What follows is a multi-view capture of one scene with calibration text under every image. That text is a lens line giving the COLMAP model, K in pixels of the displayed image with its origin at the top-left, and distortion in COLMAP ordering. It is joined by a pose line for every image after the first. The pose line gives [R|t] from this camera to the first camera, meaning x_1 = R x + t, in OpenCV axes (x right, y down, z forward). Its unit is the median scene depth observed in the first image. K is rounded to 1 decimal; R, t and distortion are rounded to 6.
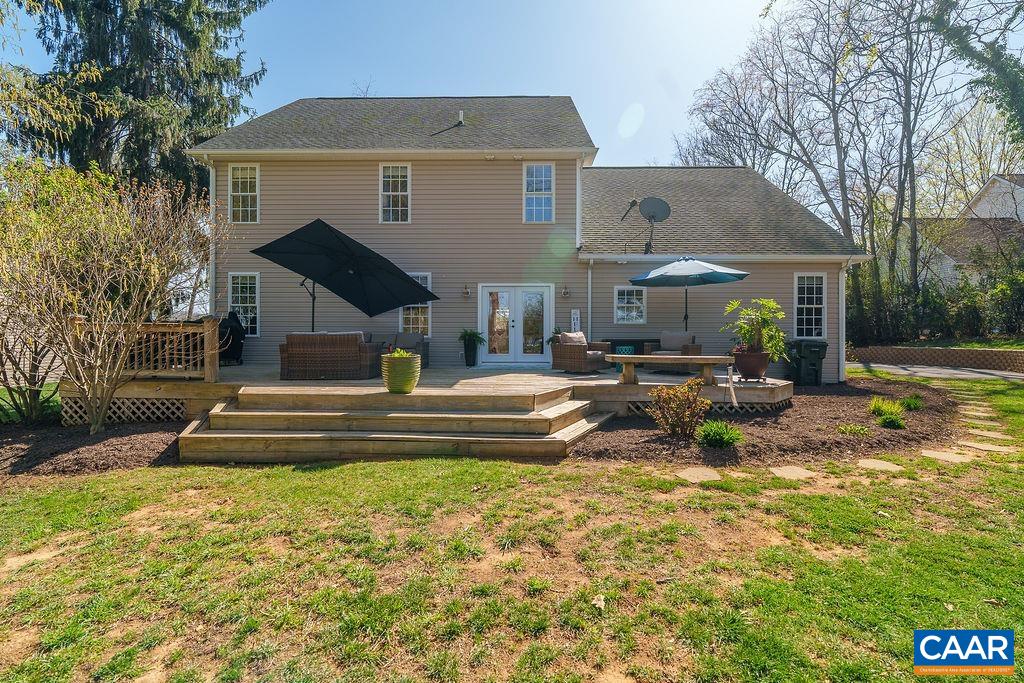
lens RADIAL K [[459.6, 0, 509.7], [0, 459.6, 338.2], [0, 0, 1]] dist [-0.006272, 0.001666]
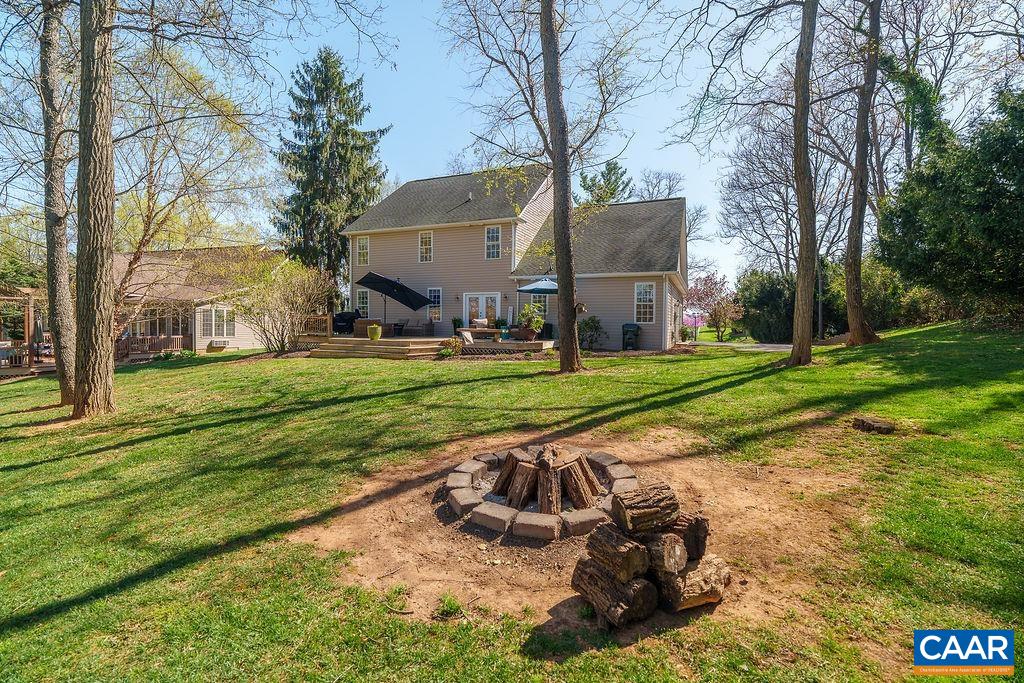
lens RADIAL K [[459.6, 0, 509.4], [0, 459.6, 337.3], [0, 0, 1]] dist [-0.006272, 0.001666]
pose [[0.925713, 0.018008, -0.377798, 0.840250], [-0.008579, 0.999609, 0.026625, 0.010813], [0.378129, -0.021406, 0.925505, -0.686426]]
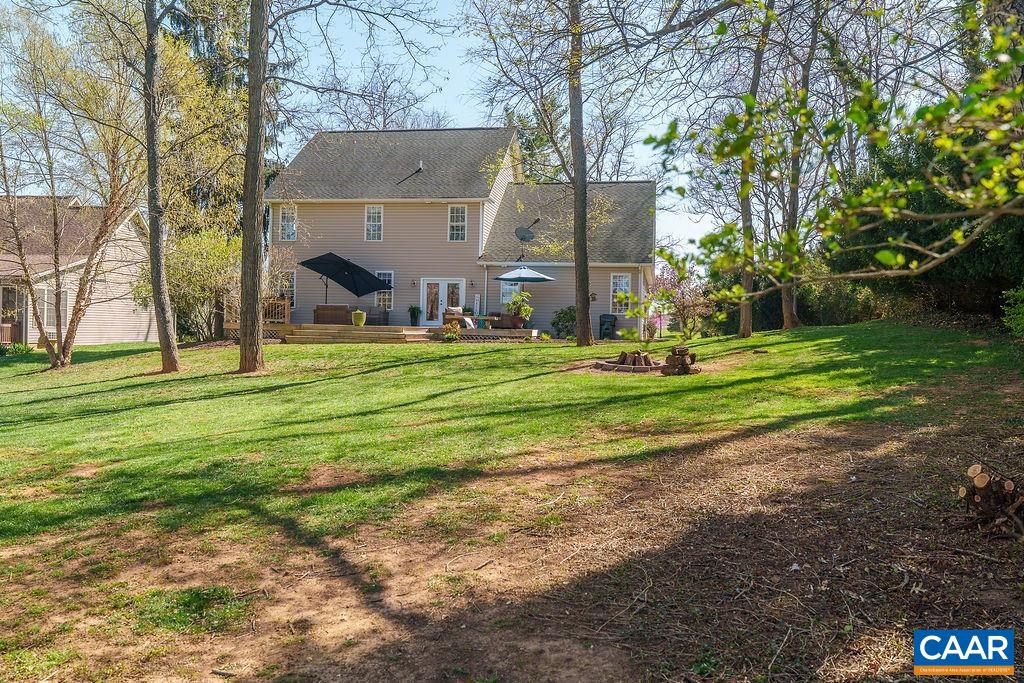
lens RADIAL K [[816.0, 0, 508.9], [0, 816.0, 342.2], [0, 0, 1]] dist [0.002246, -0.002504]
pose [[0.985758, 0.023597, -0.166506, 0.762100], [-0.021547, 0.999668, 0.014106, 0.066729], [0.166784, -0.010317, 0.985939, -1.908038]]
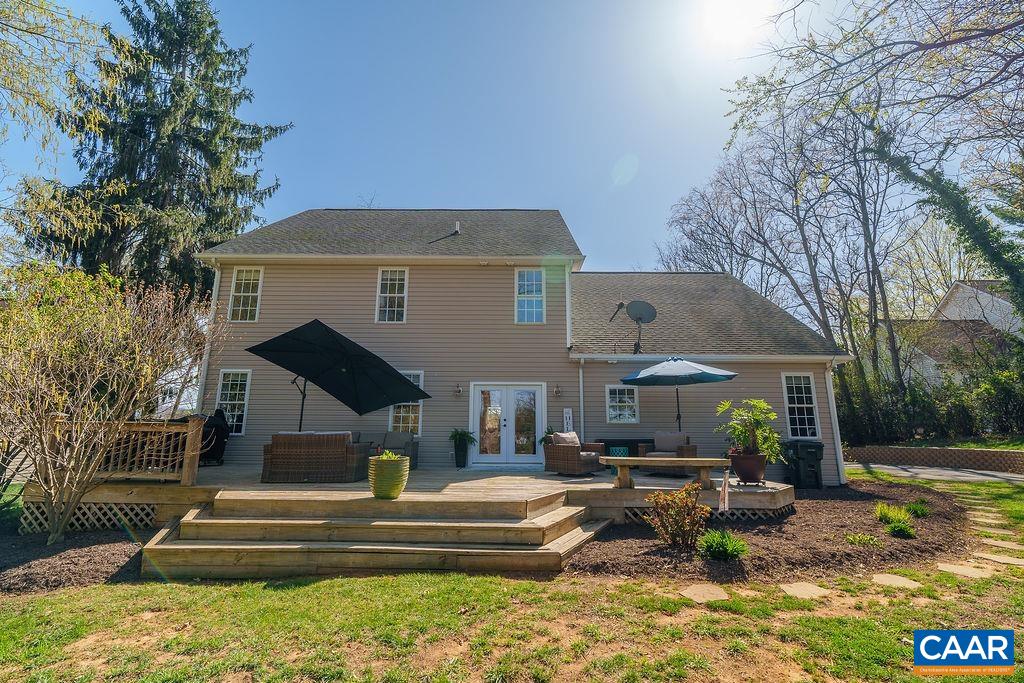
lens RADIAL K [[459.6, 0, 508.6], [0, 459.6, 337.7], [0, 0, 1]] dist [-0.006272, 0.001666]
pose [[0.999880, 0.005636, 0.014461, -0.000054], [-0.002499, 0.978045, -0.208379, -0.004807], [-0.015317, 0.208318, 0.977941, -0.002437]]
